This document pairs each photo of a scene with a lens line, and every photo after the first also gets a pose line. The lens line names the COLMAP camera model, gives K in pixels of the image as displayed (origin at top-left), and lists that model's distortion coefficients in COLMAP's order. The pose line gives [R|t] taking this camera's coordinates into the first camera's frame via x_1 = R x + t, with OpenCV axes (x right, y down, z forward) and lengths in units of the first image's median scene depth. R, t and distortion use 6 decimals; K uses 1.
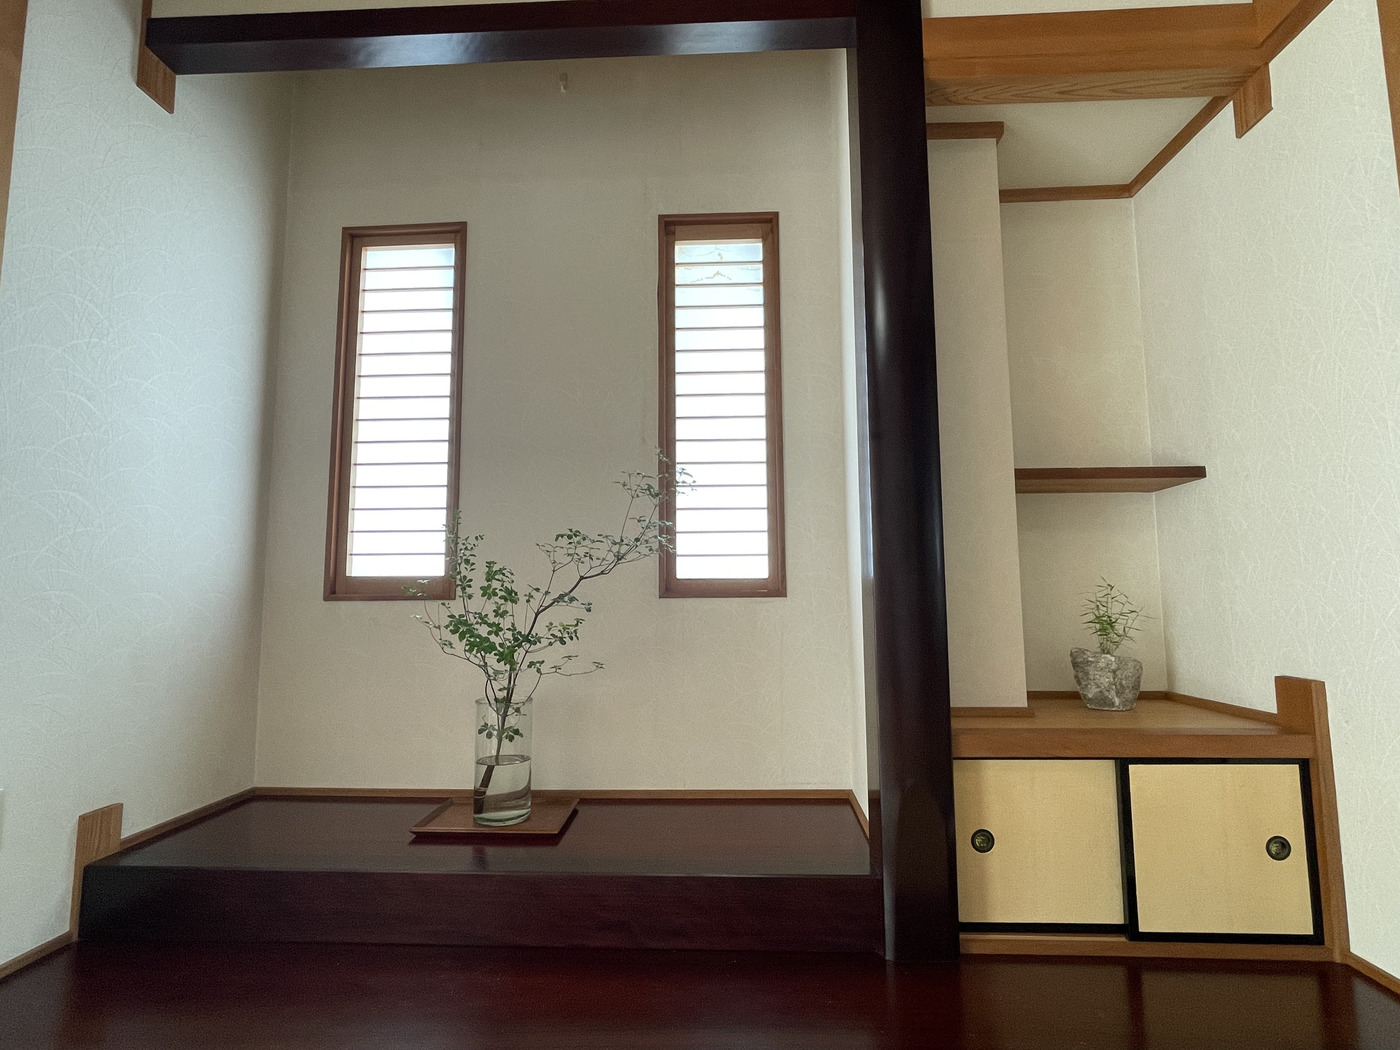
lens RADIAL K [[673.2, 0, 705.3], [0, 673.2, 522.5], [0, 0, 1]] dist [-0.023093, 0.000632]
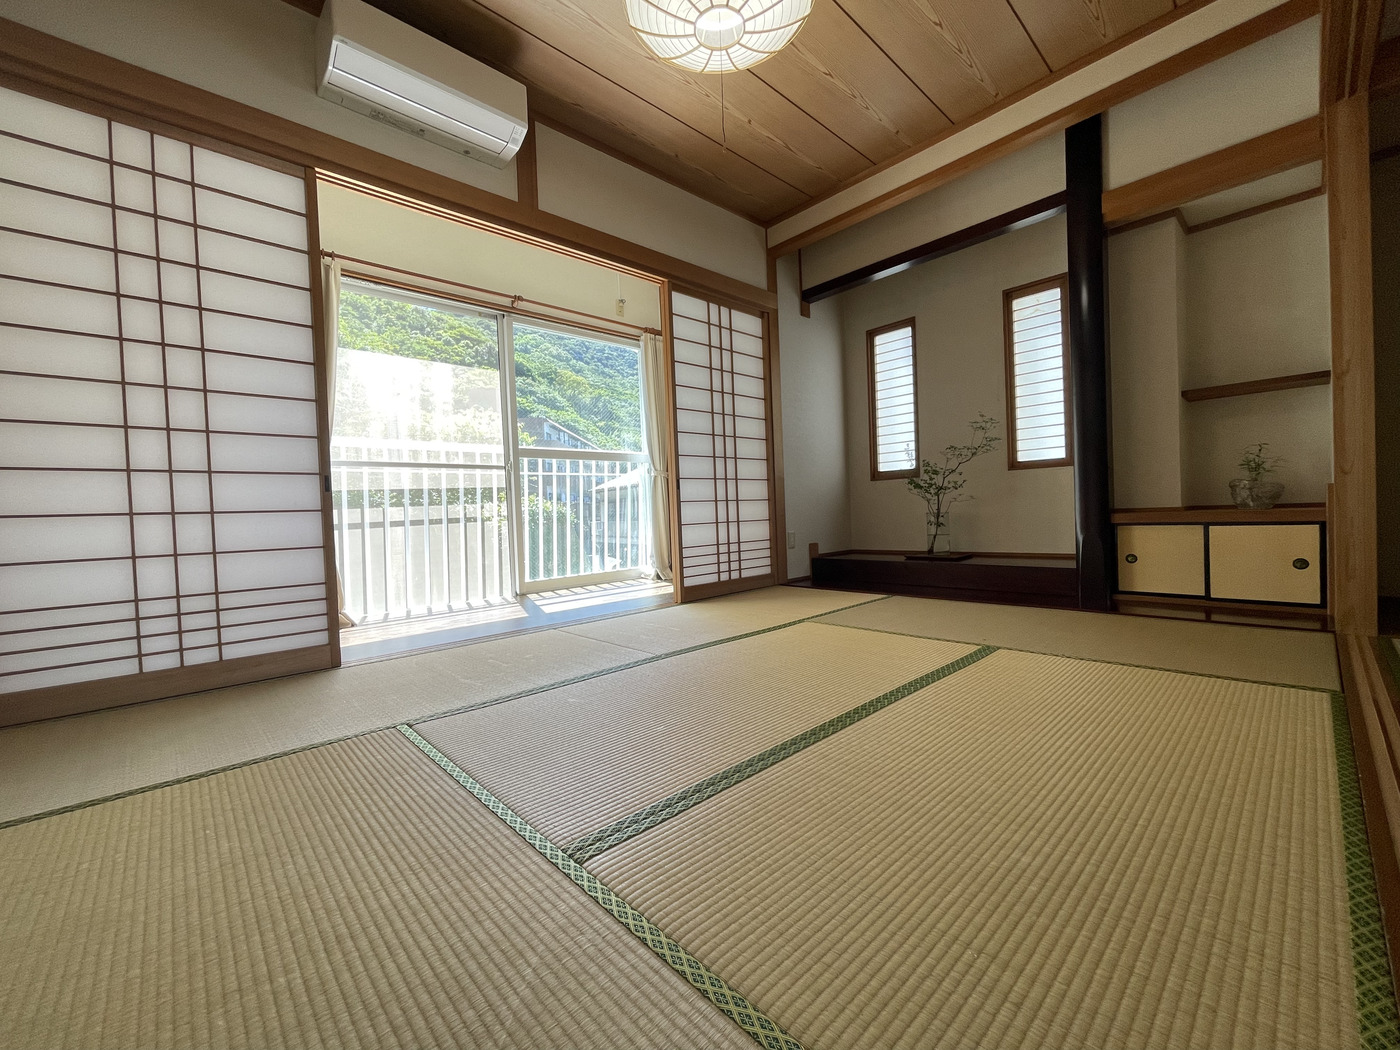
lens RADIAL K [[575.7, 0, 706.5], [0, 575.7, 516.7], [0, 0, 1]] dist [0.066339, -0.000066]
pose [[0.699312, -0.010447, -0.714740, 0.723483], [0.105148, 0.990520, 0.088400, -0.016086], [0.707041, -0.136973, 0.693781, -1.265301]]
